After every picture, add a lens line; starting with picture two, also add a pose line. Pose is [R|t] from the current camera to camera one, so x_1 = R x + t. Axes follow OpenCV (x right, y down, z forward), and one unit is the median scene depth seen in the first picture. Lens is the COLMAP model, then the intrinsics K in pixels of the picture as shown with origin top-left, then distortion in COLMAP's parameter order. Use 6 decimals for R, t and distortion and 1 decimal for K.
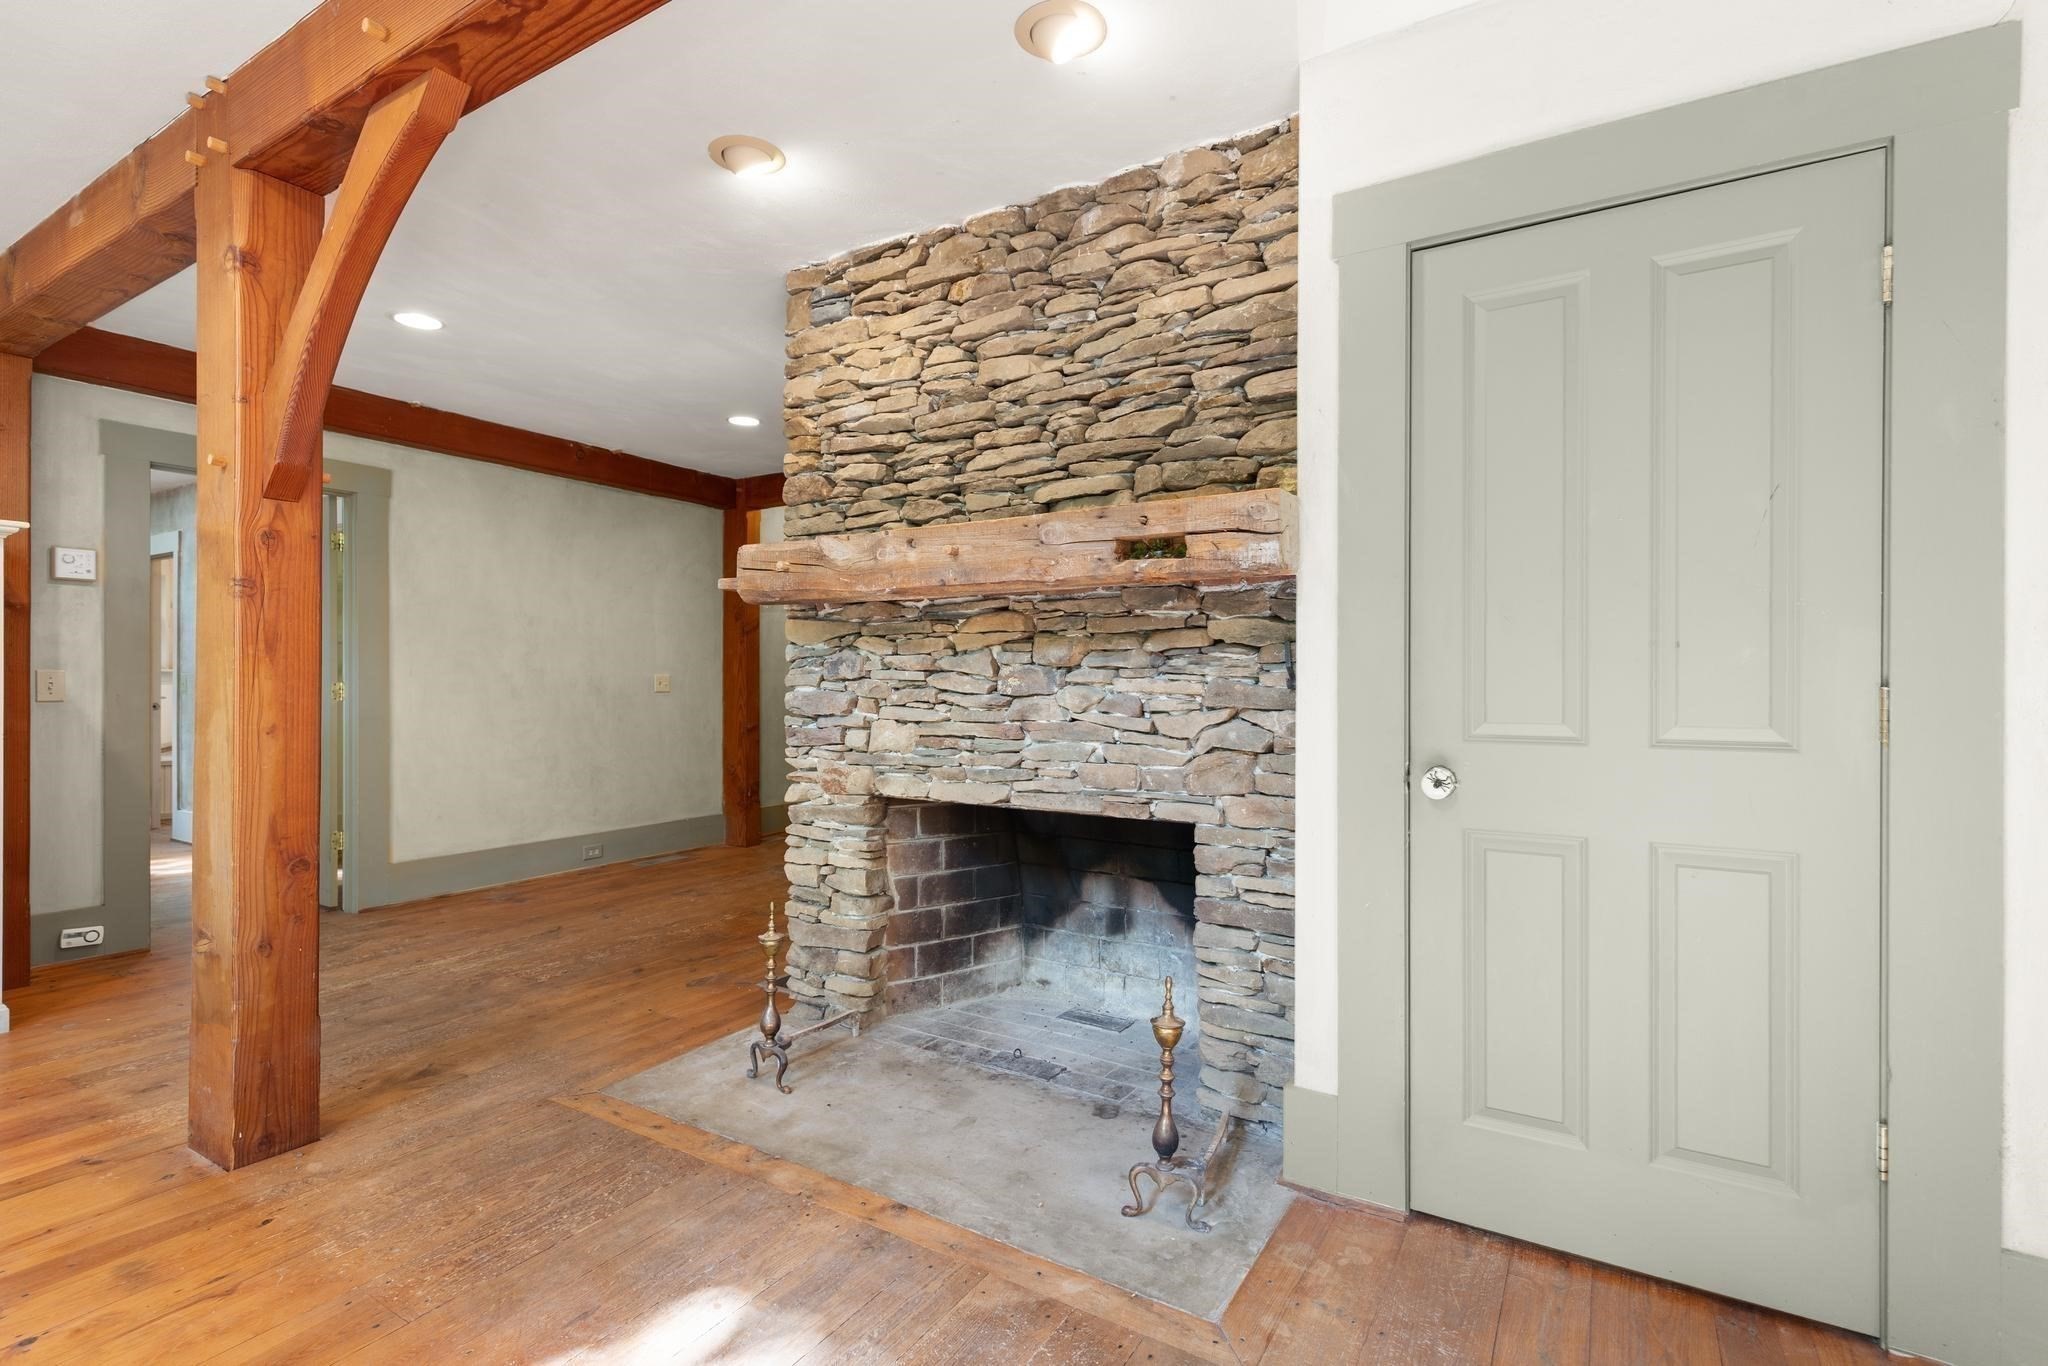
lens RADIAL K [[952.9, 0, 1024.0], [0, 952.9, 682.2], [0, 0, 1]] dist [0.001829, 0.000358]
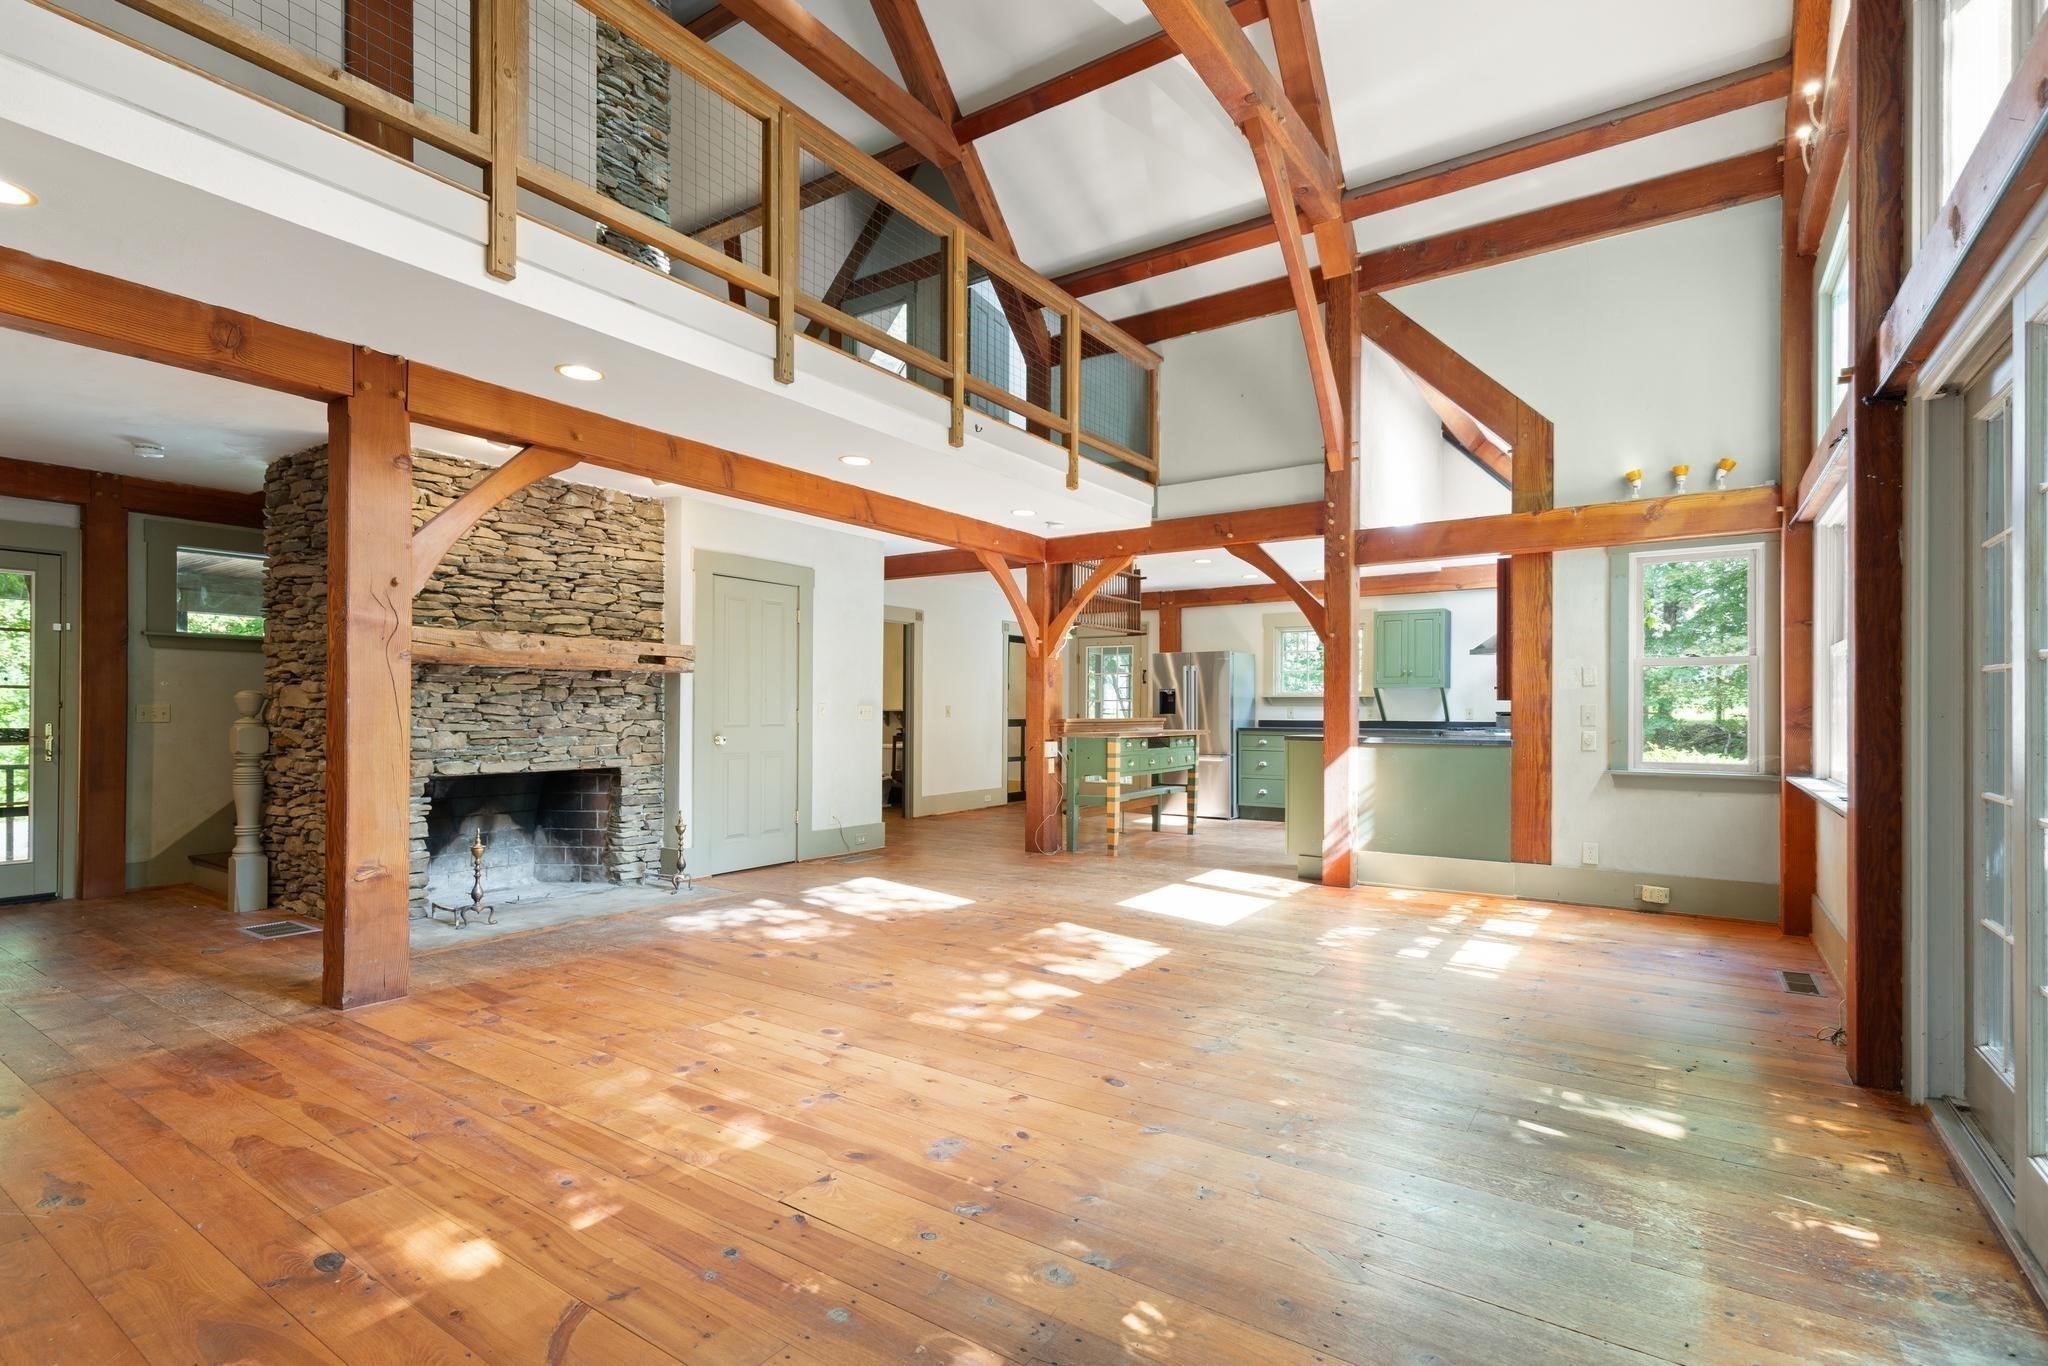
lens RADIAL K [[952.9, 0, 1027.0], [0, 952.9, 699.7], [0, 0, 1]] dist [0.001829, 0.000358]
pose [[0.051947, 0.009570, 0.998604, -2.066062], [-0.000596, 0.999954, -0.009552, -0.001874], [-0.998650, -0.000099, 0.051951, -0.162230]]
